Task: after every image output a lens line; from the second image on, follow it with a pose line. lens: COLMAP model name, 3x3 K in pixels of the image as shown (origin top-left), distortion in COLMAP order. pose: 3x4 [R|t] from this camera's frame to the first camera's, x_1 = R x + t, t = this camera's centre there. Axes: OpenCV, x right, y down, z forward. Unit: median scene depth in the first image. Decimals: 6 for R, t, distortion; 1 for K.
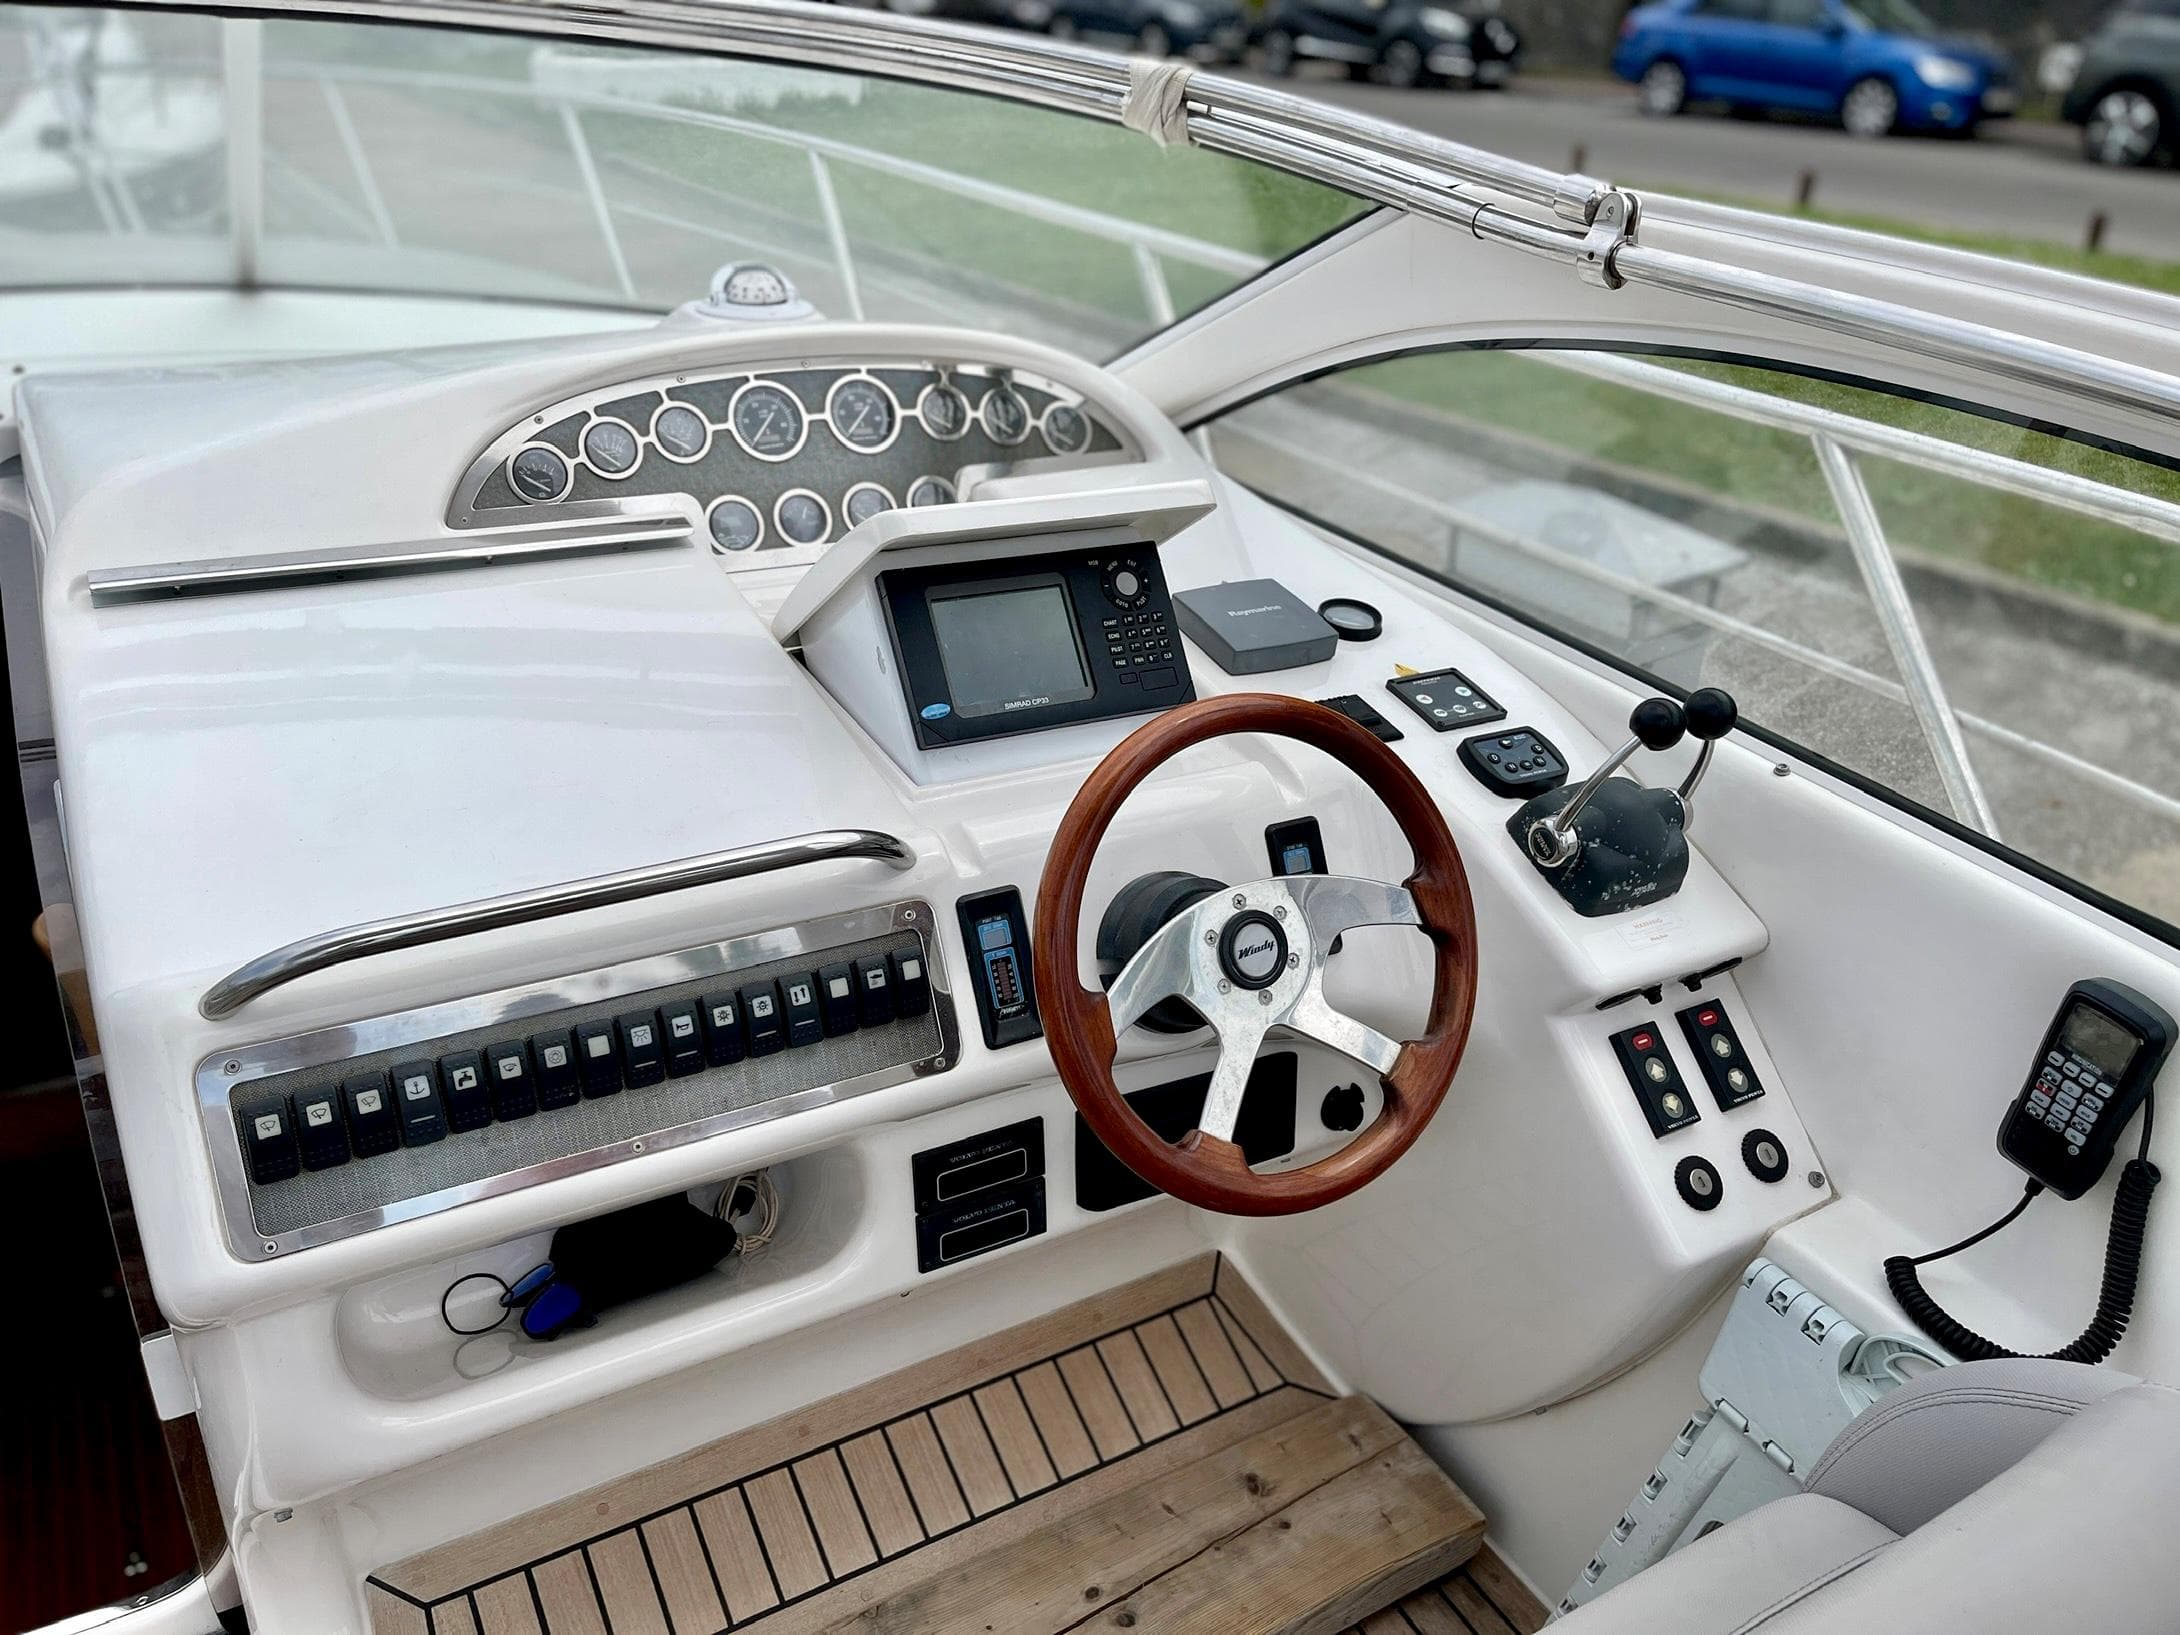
lens RADIAL K [[1592.6, 0, 1080.4], [0, 1592.6, 792.0], [0, 0, 1]] dist [0.148043, -0.169116]
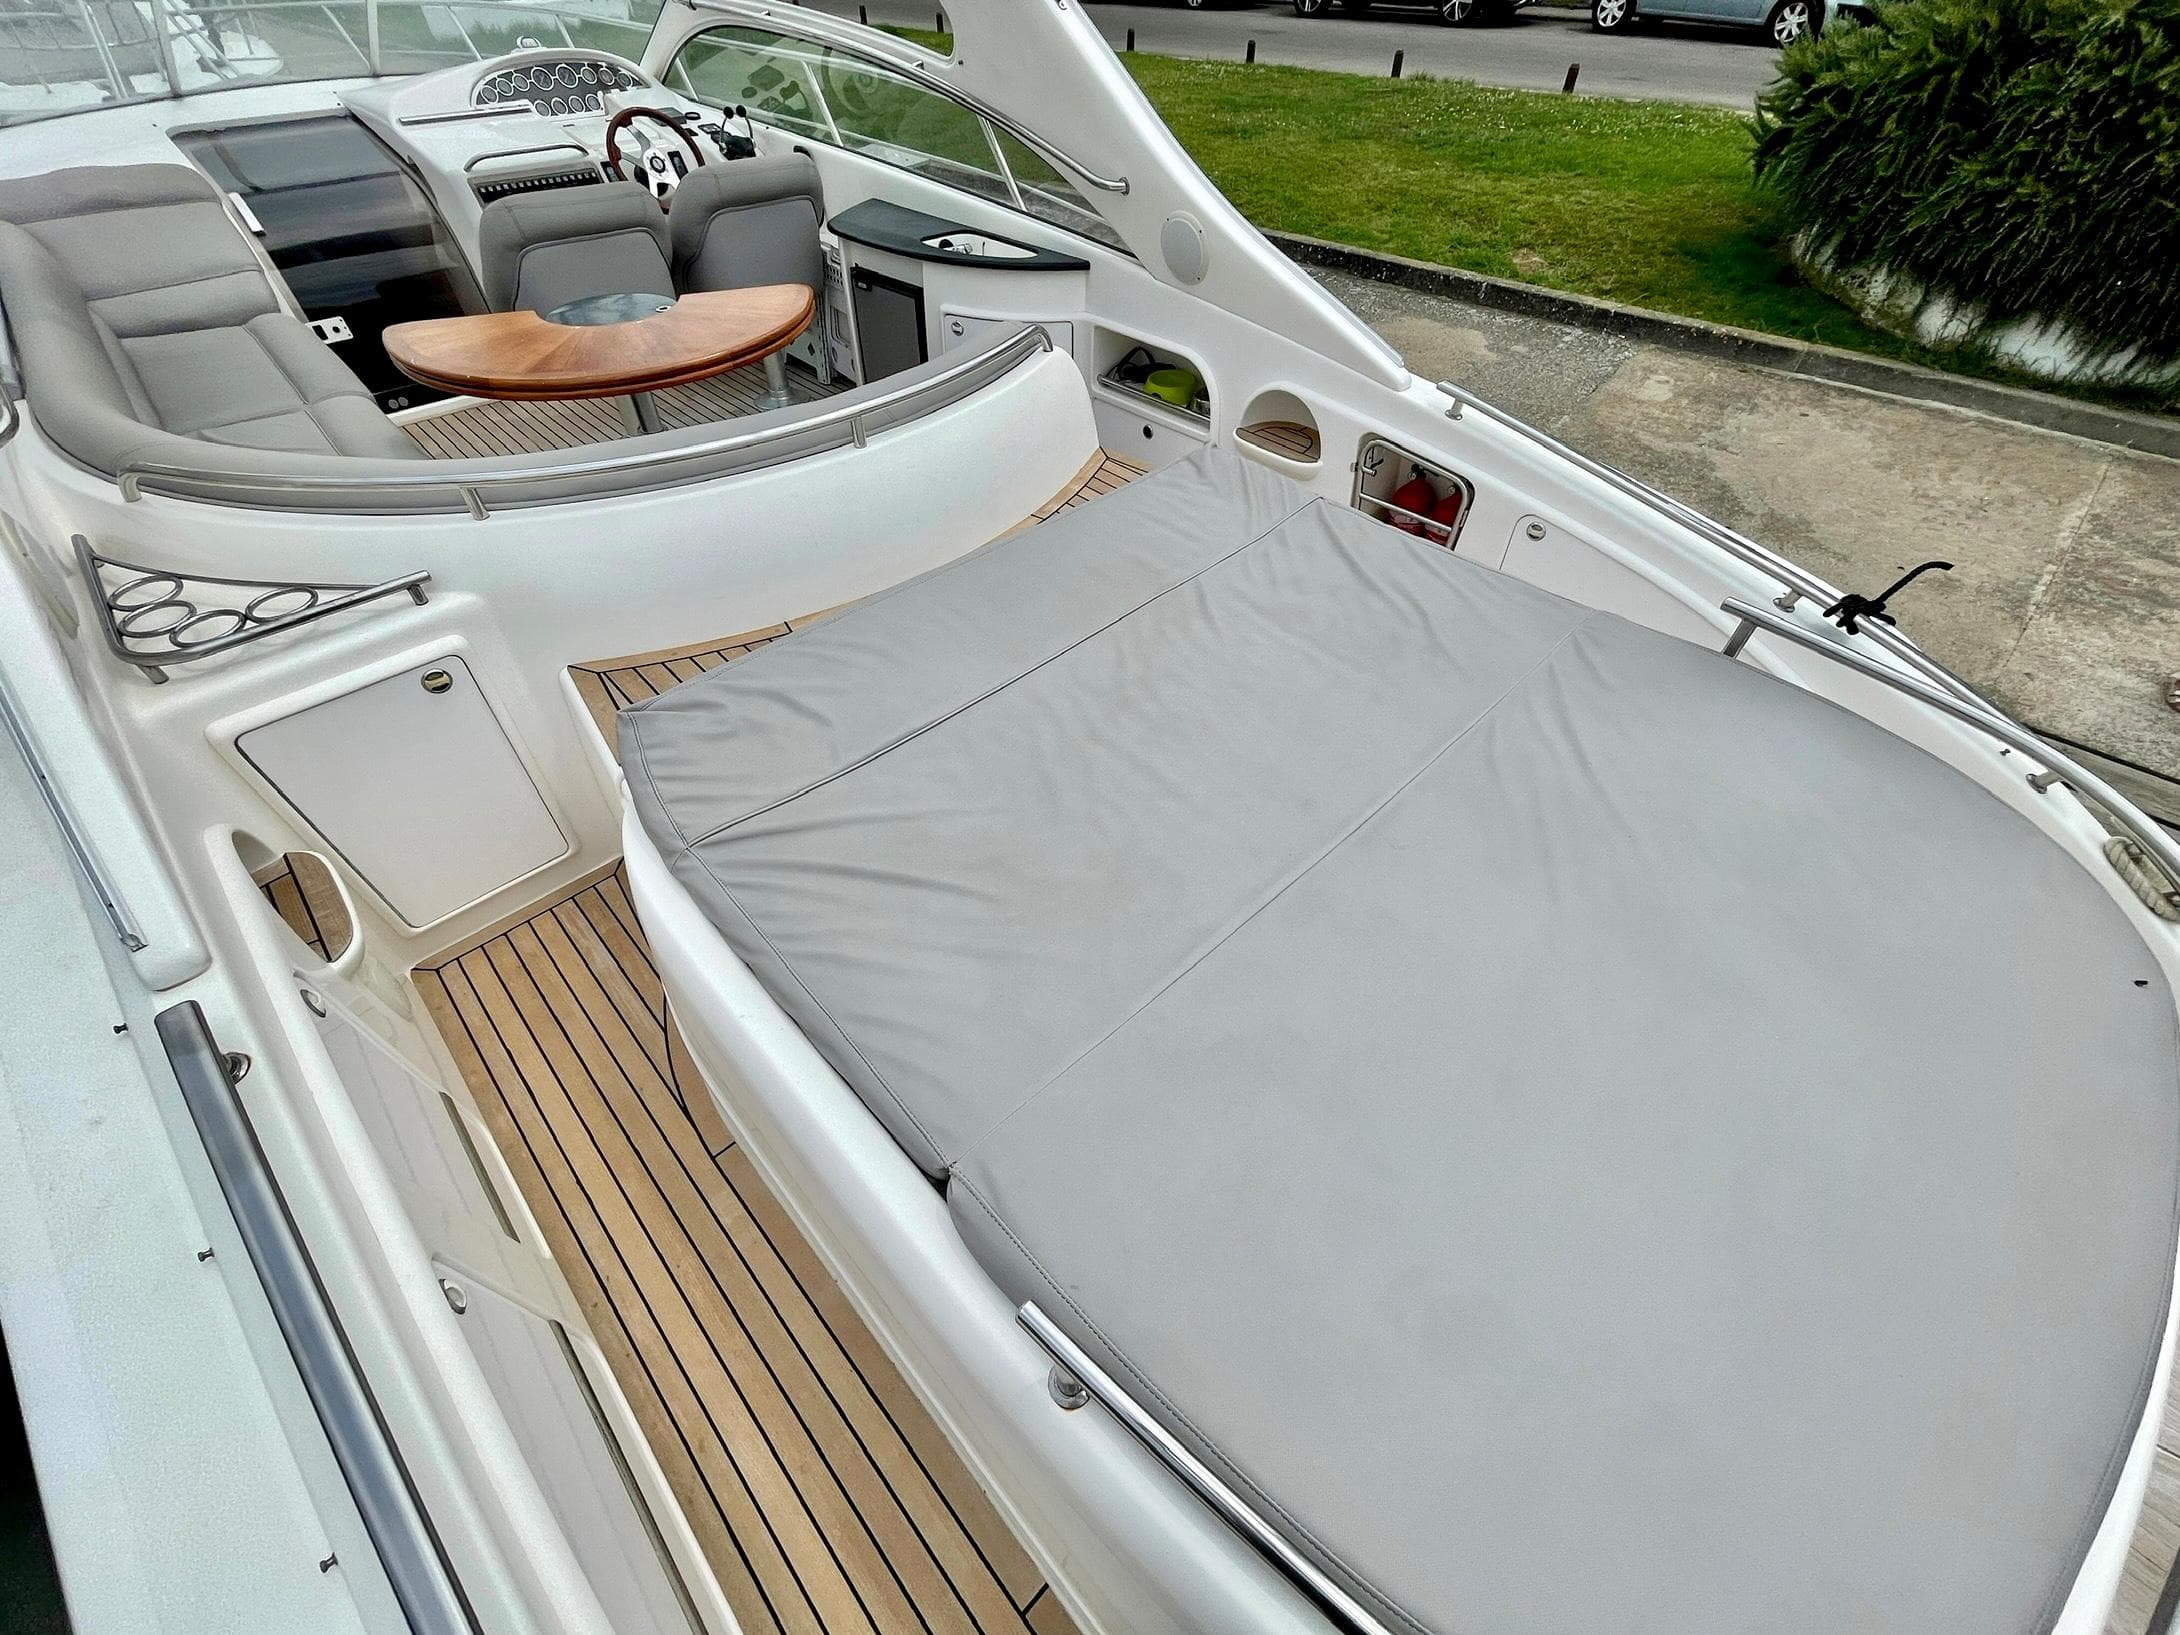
lens RADIAL K [[876.6, 0, 1090.0], [0, 876.6, 817.5], [0, 0, 1]] dist [-0.002615, -0.000303]
pose [[0.972159, -0.196679, 0.127371, 0.735985], [0.143073, 0.928718, 0.342071, 1.379403], [-0.185571, -0.314324, 0.931001, -2.783242]]
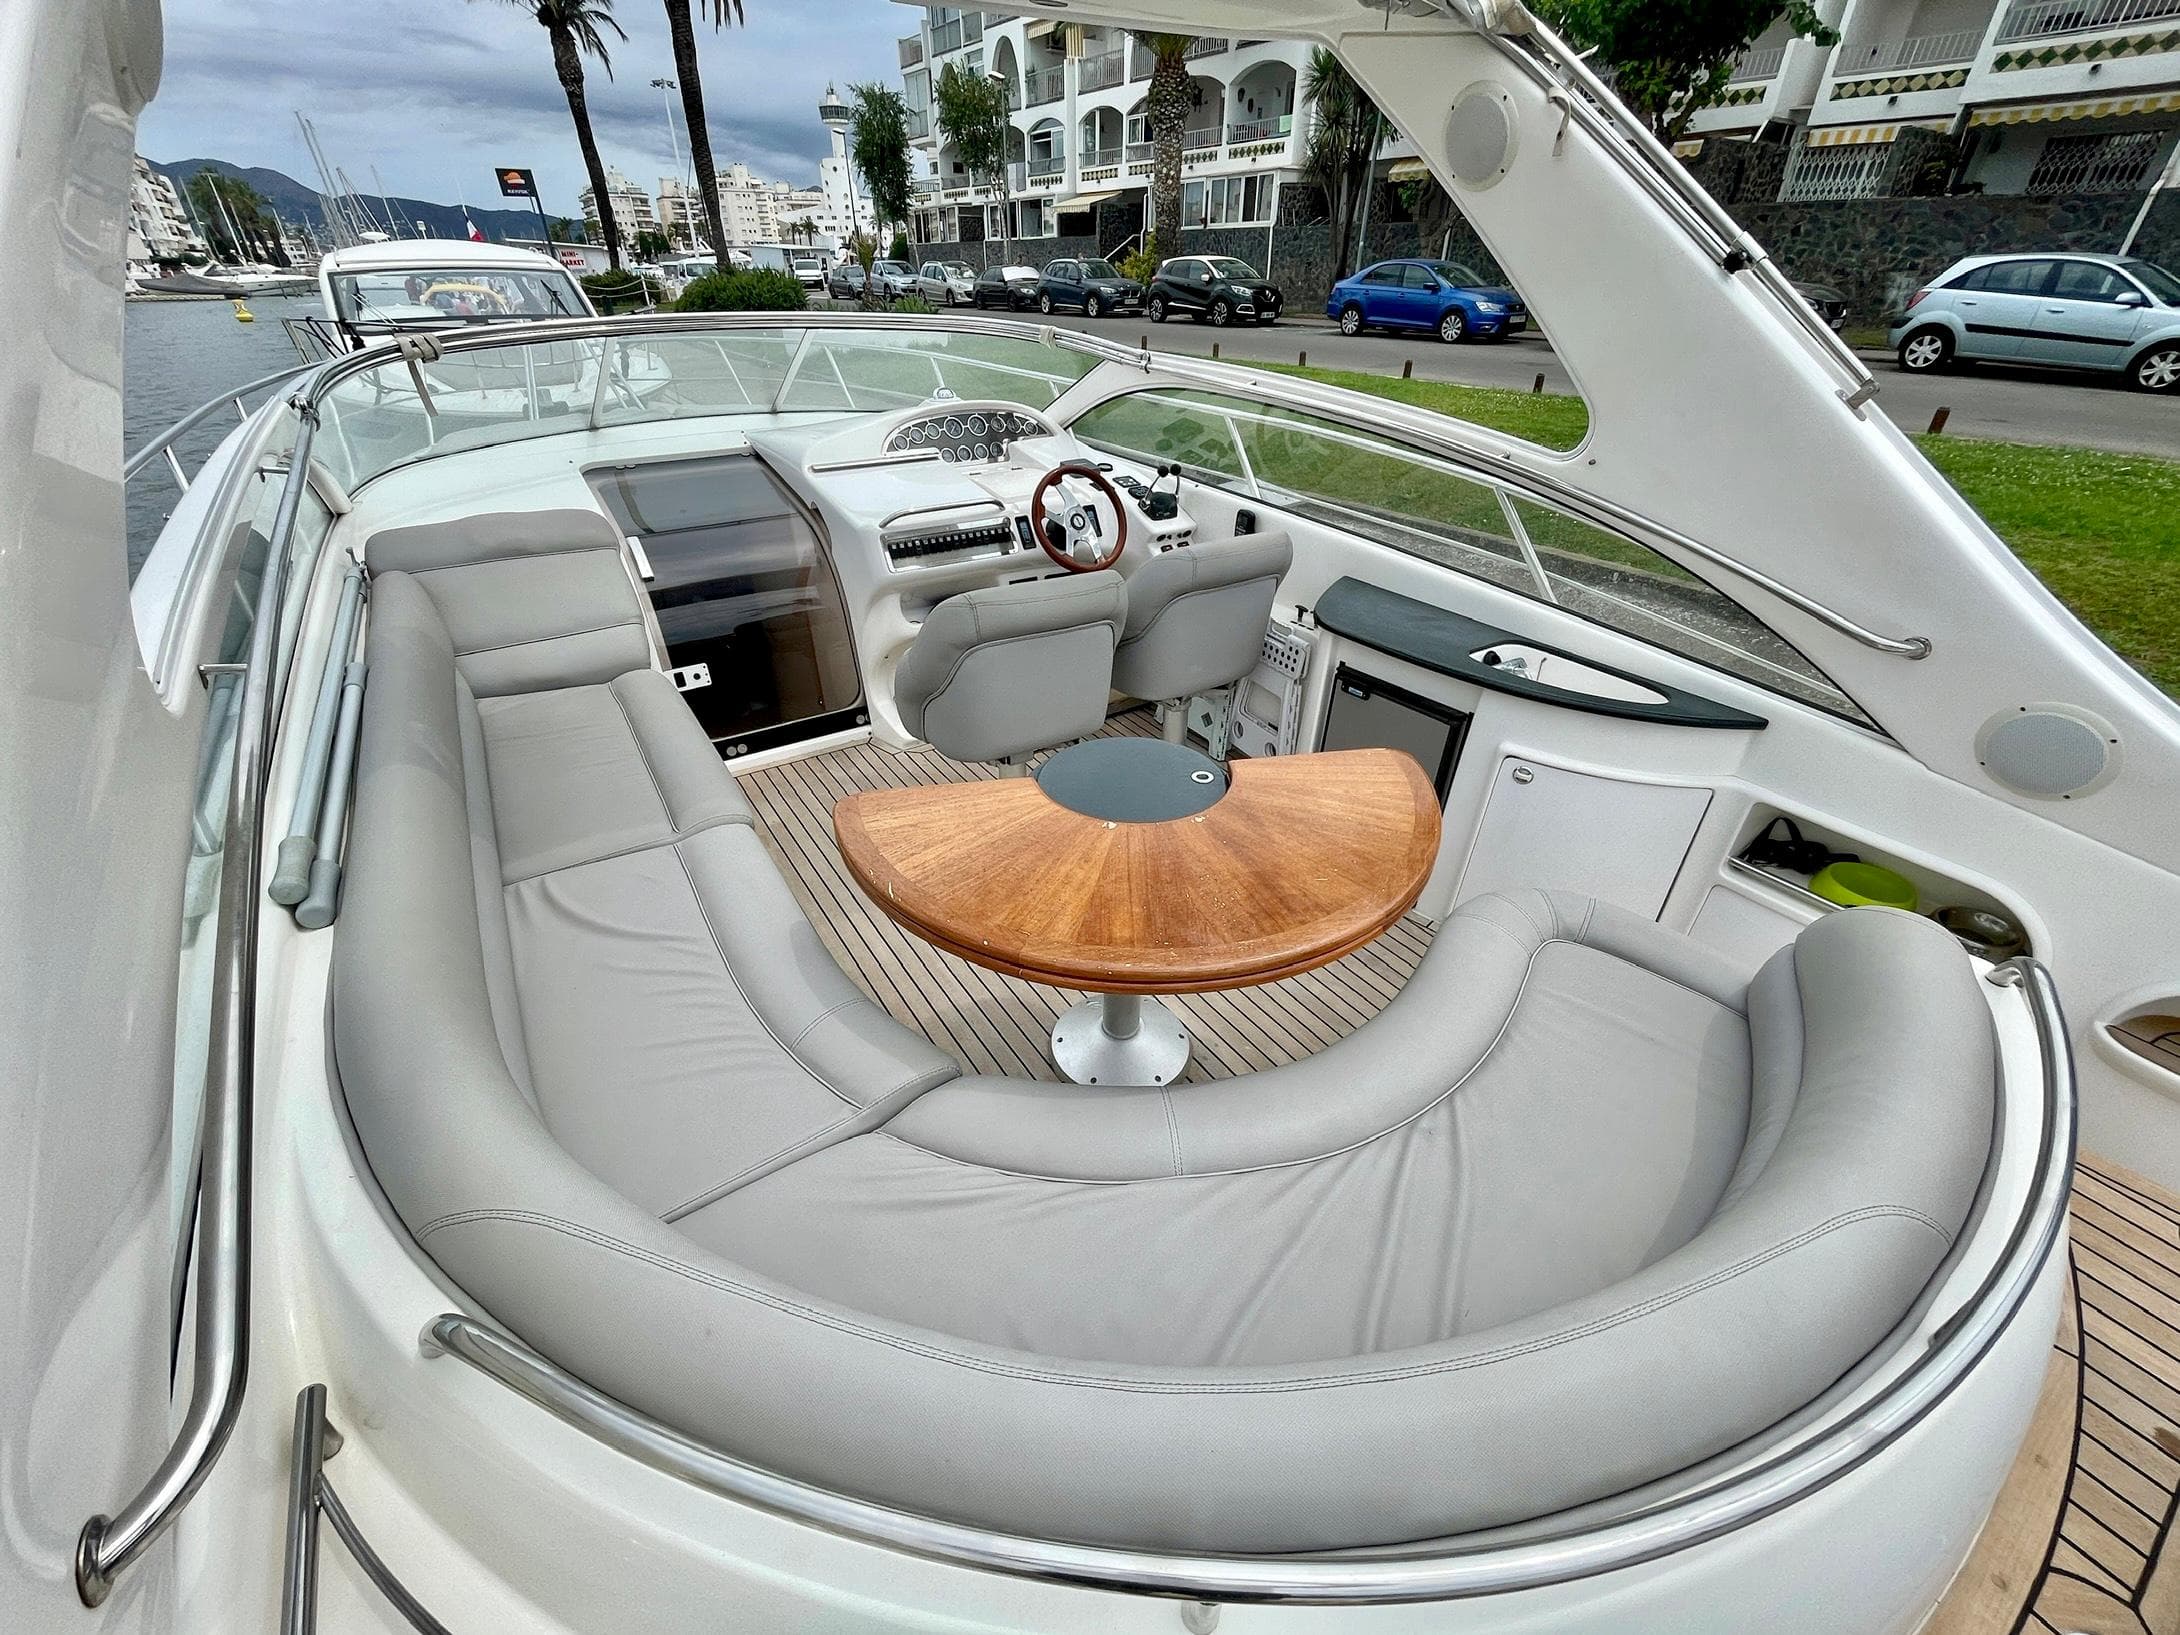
lens RADIAL K [[886.6, 0, 1090.0], [0, 886.6, 817.5], [0, 0, 1]] dist [-0.001926, -0.000338]
pose [[0.997773, -0.064207, 0.018082, 0.047340], [0.062286, 0.993813, 0.091957, 0.745870], [-0.023874, -0.090626, 0.995599, -1.713548]]
